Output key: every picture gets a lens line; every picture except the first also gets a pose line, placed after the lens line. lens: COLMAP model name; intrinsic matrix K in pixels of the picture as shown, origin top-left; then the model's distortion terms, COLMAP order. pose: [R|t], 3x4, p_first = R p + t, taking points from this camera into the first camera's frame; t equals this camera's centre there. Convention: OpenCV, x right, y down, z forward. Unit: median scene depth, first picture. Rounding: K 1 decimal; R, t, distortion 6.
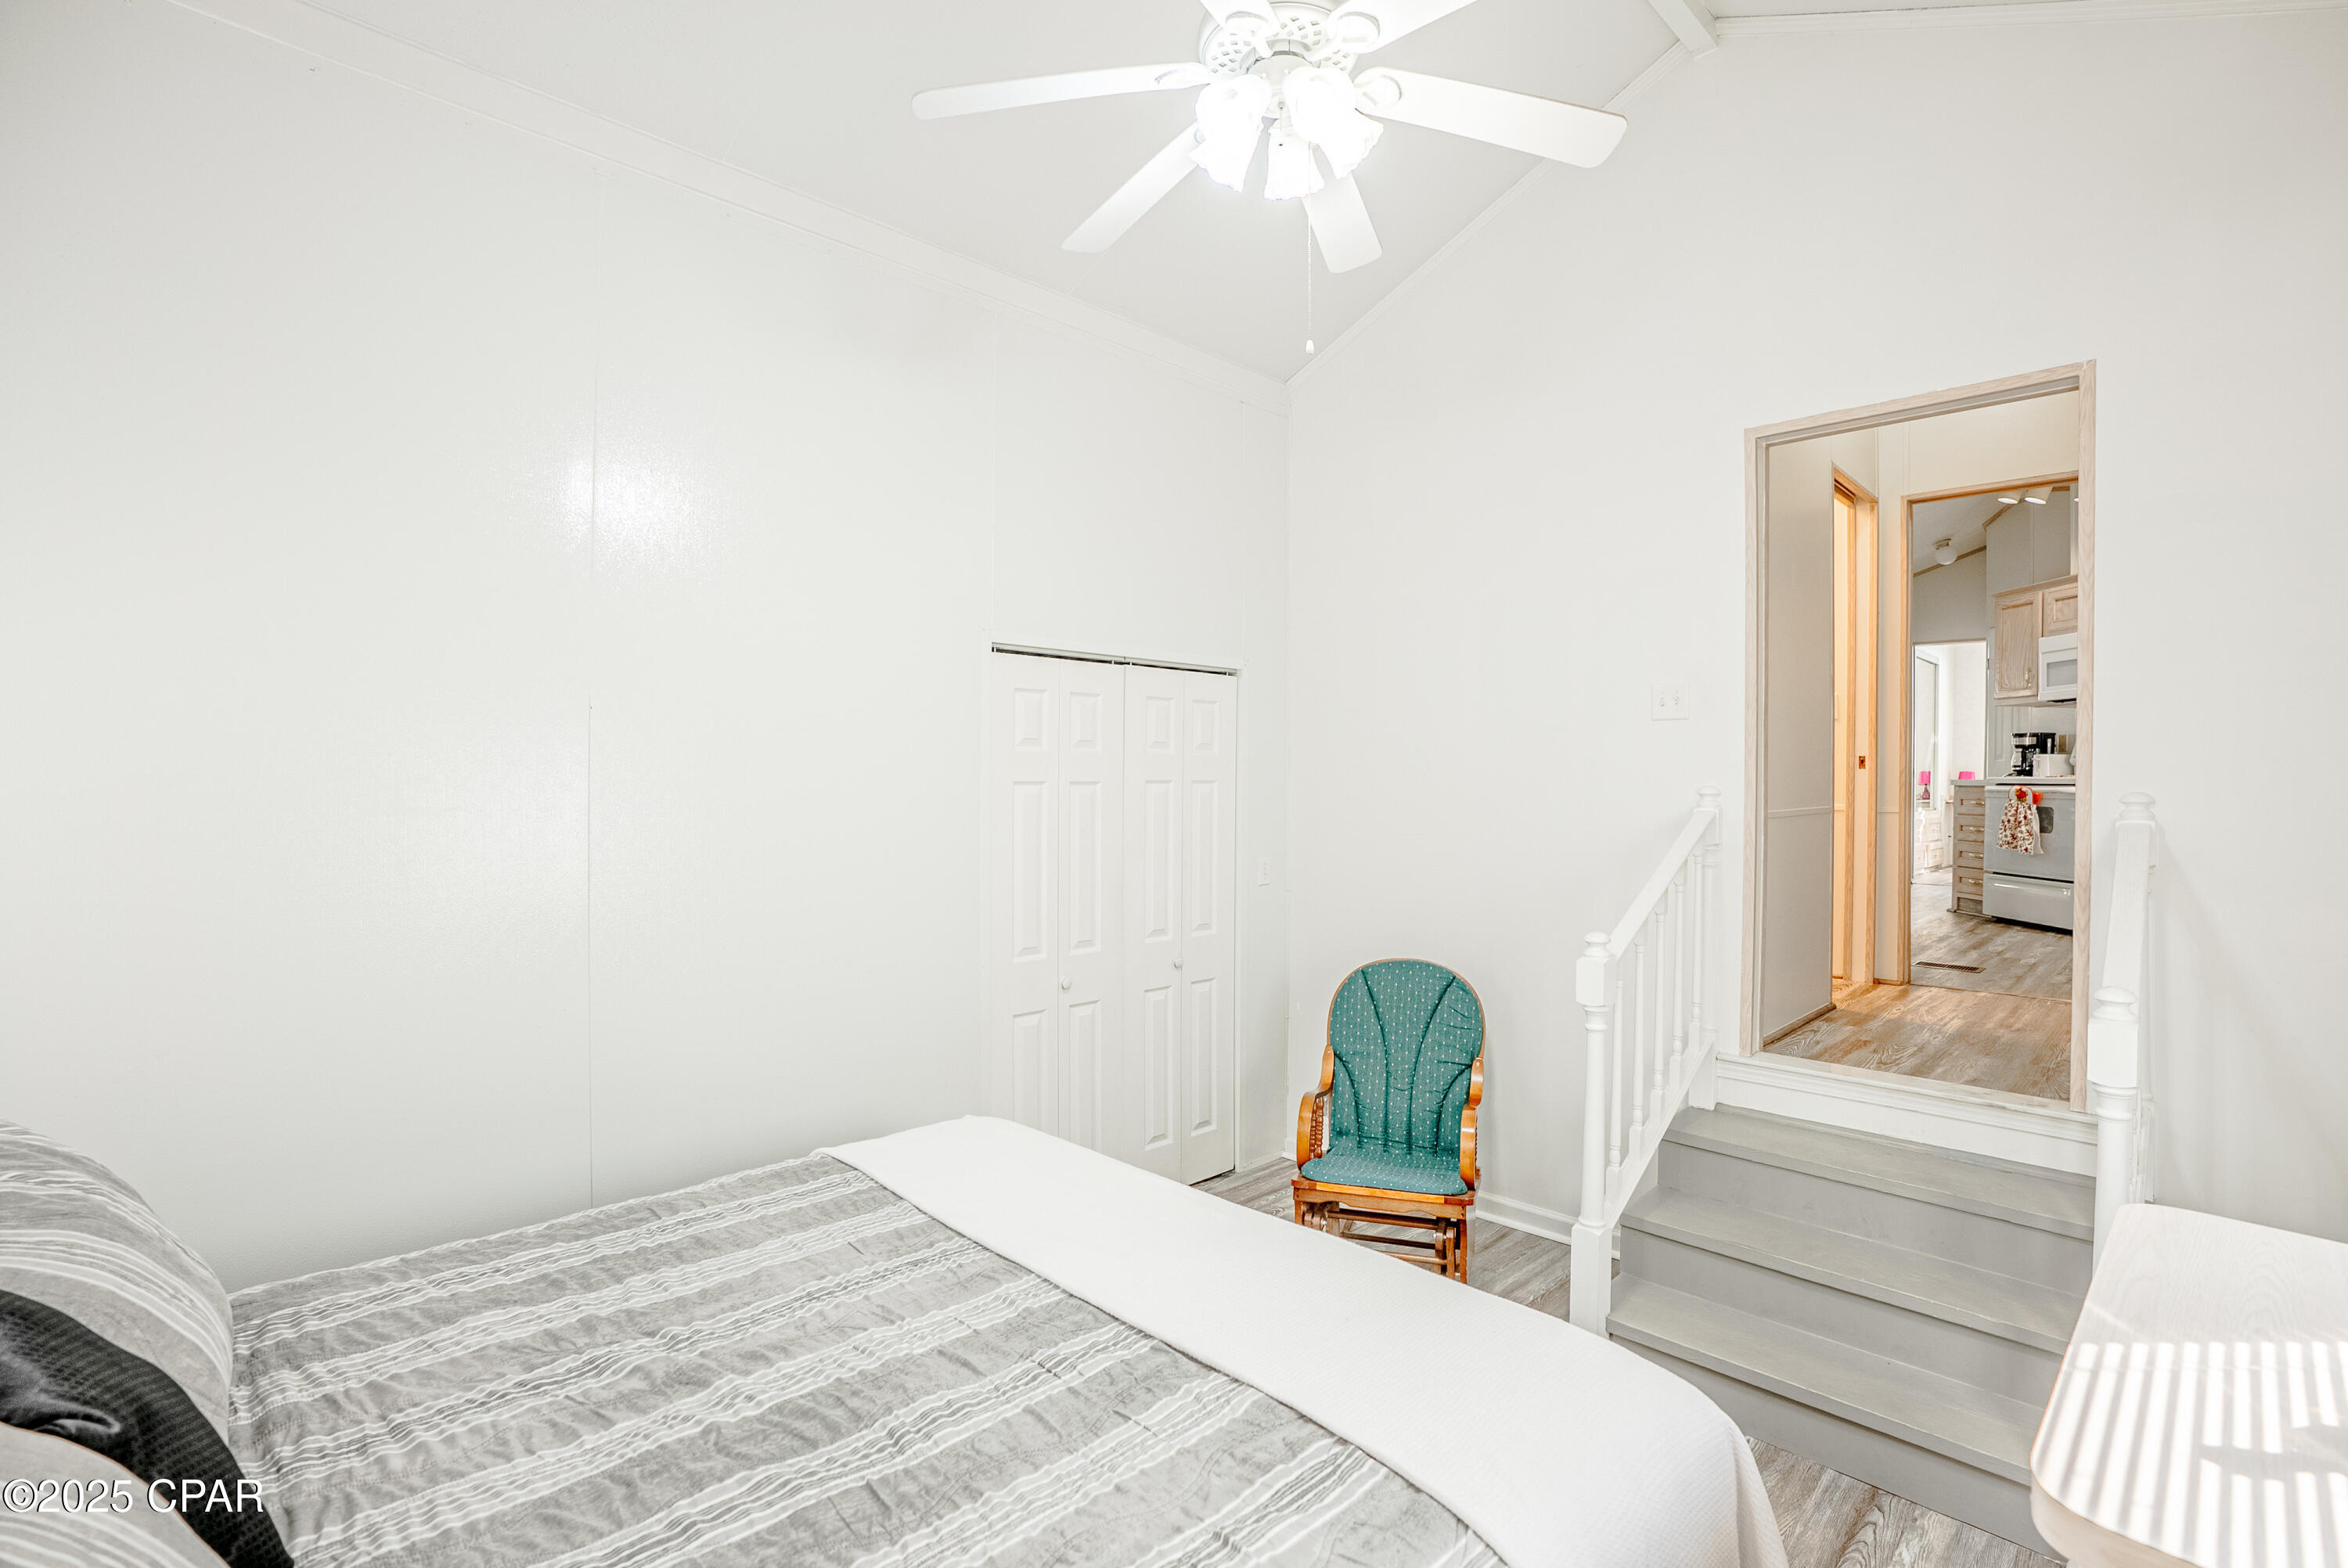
lens RADIAL K [[1103.7, 0, 1131.3], [0, 1103.7, 777.4], [0, 0, 1]] dist [-0.069850, 0.026104]
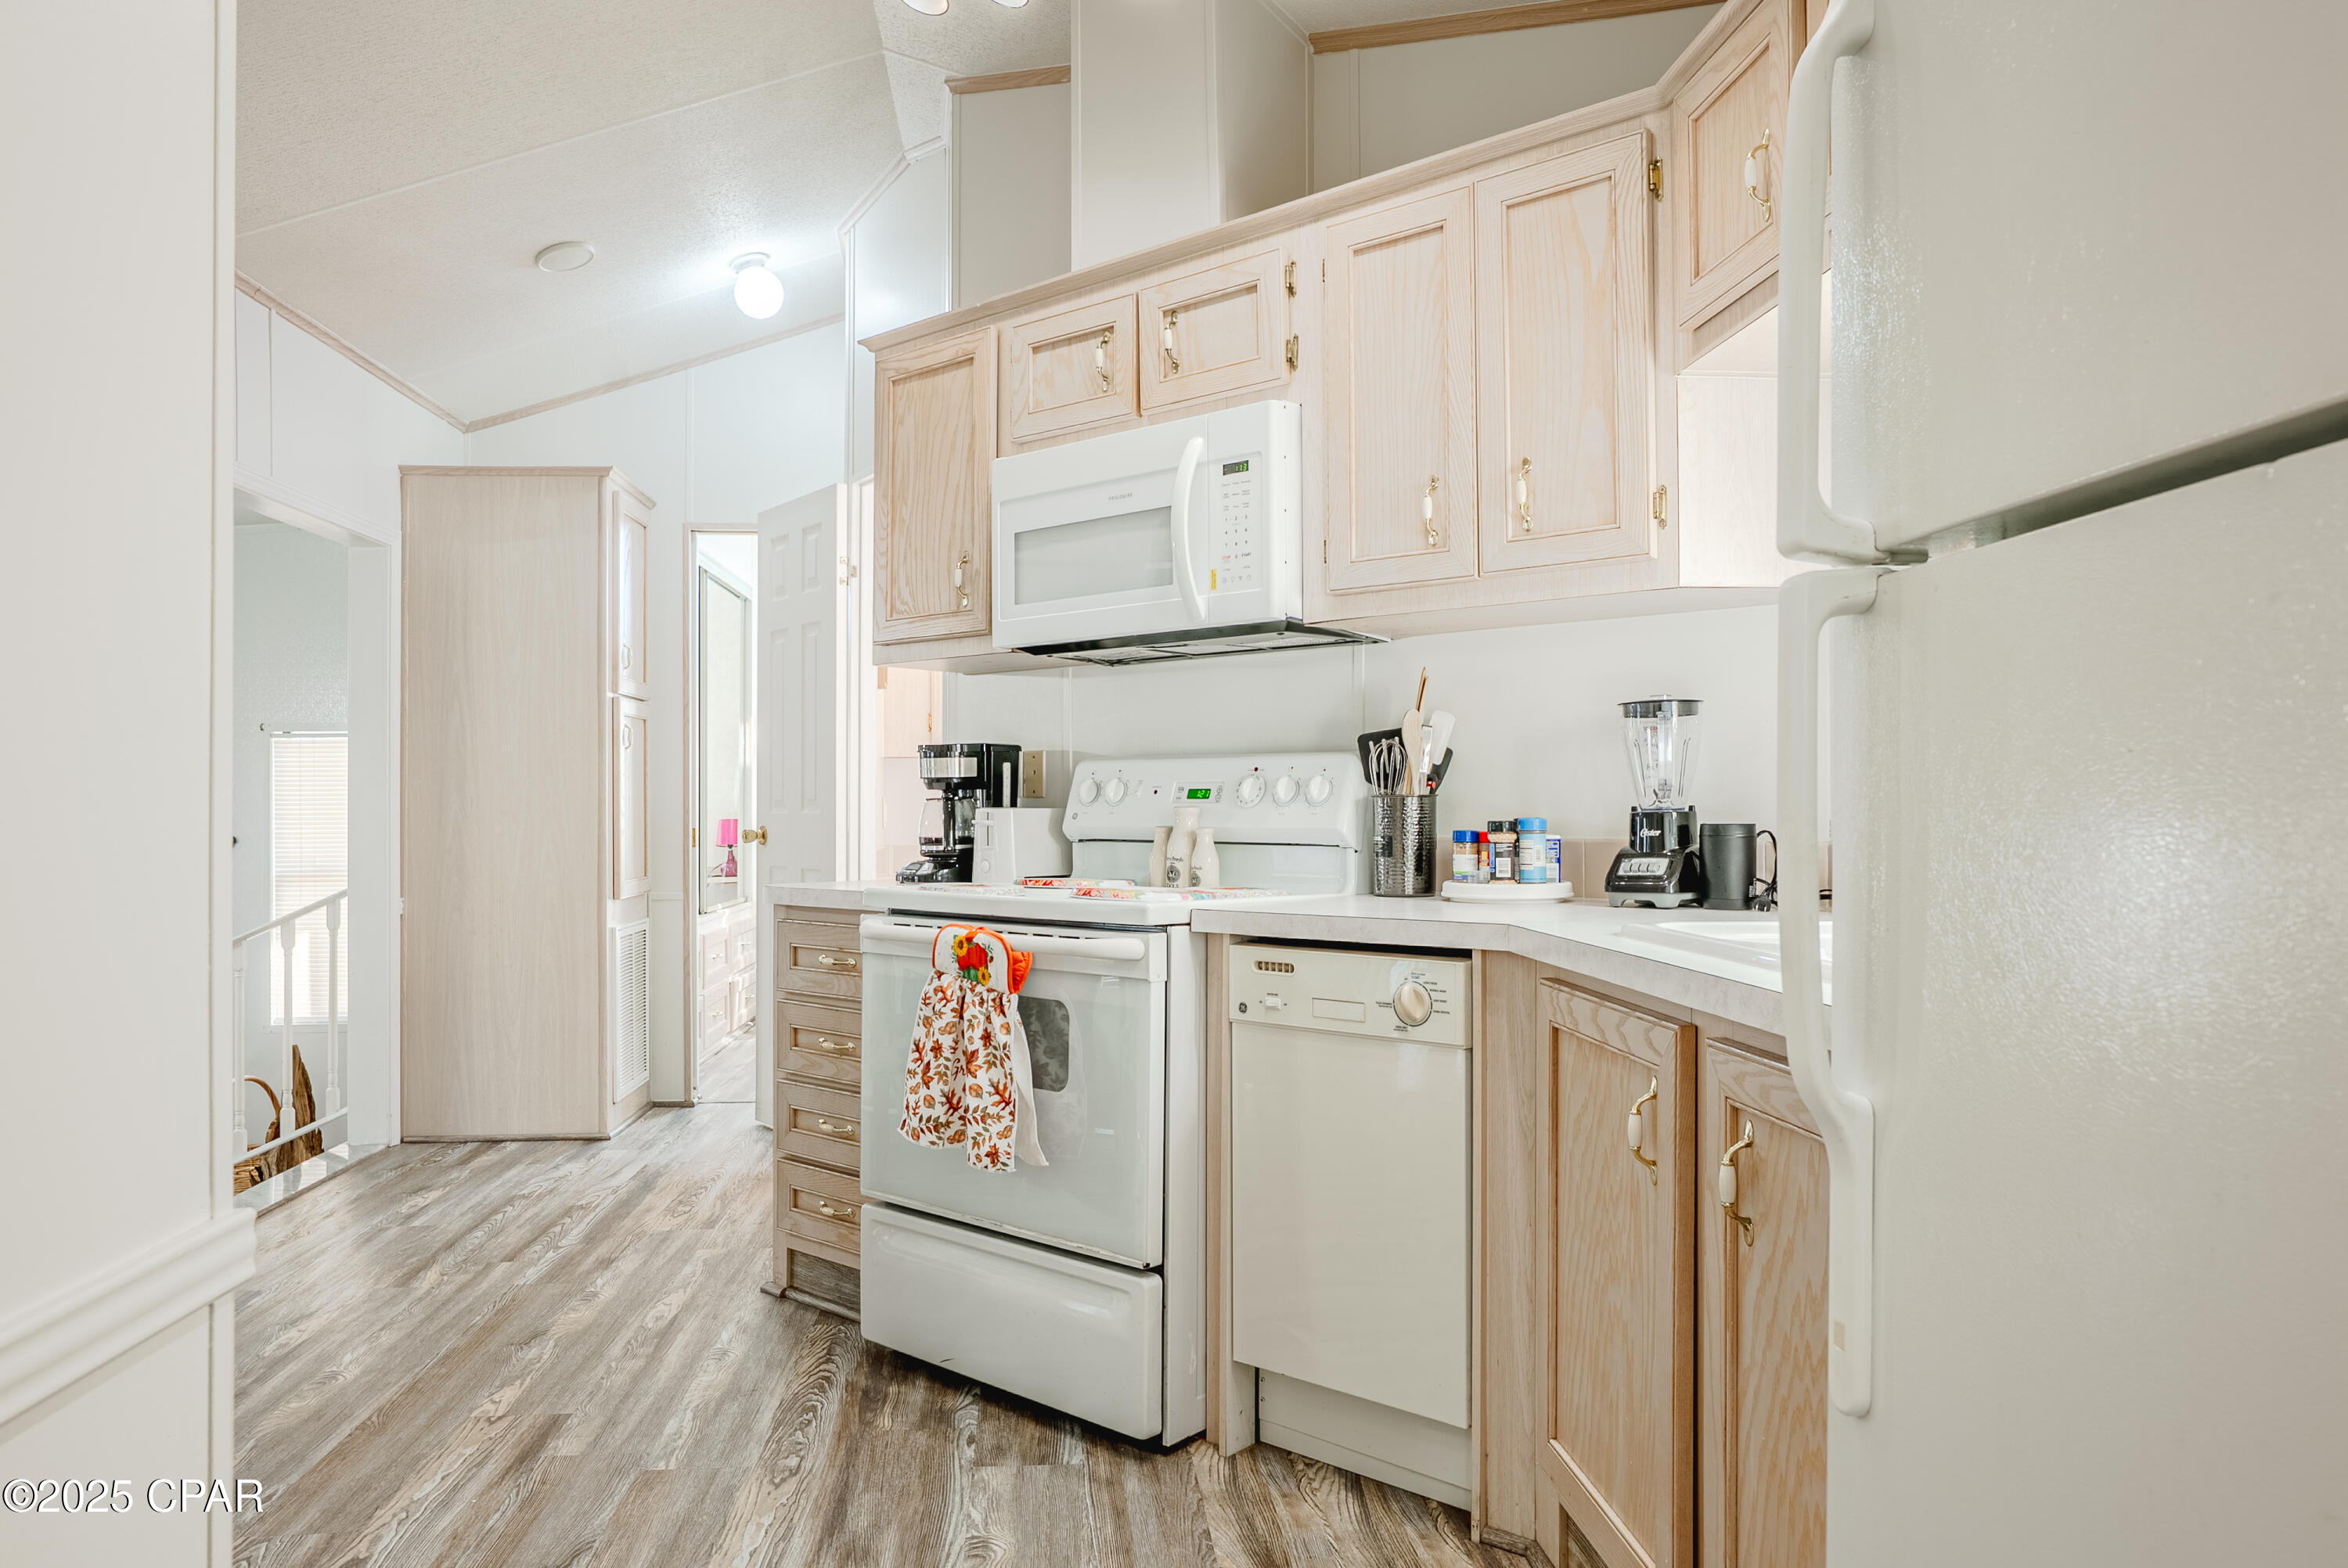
lens RADIAL K [[1590.8, 0, 1155.4], [0, 1590.8, 779.8], [0, 0, 1]] dist [-0.047614, 0.006072]
pose [[0.629074, 0.001270, 0.777344, 0.497042], [0.012868, 0.999845, -0.012047, -0.024274], [-0.777239, 0.017582, 0.628960, 0.643585]]
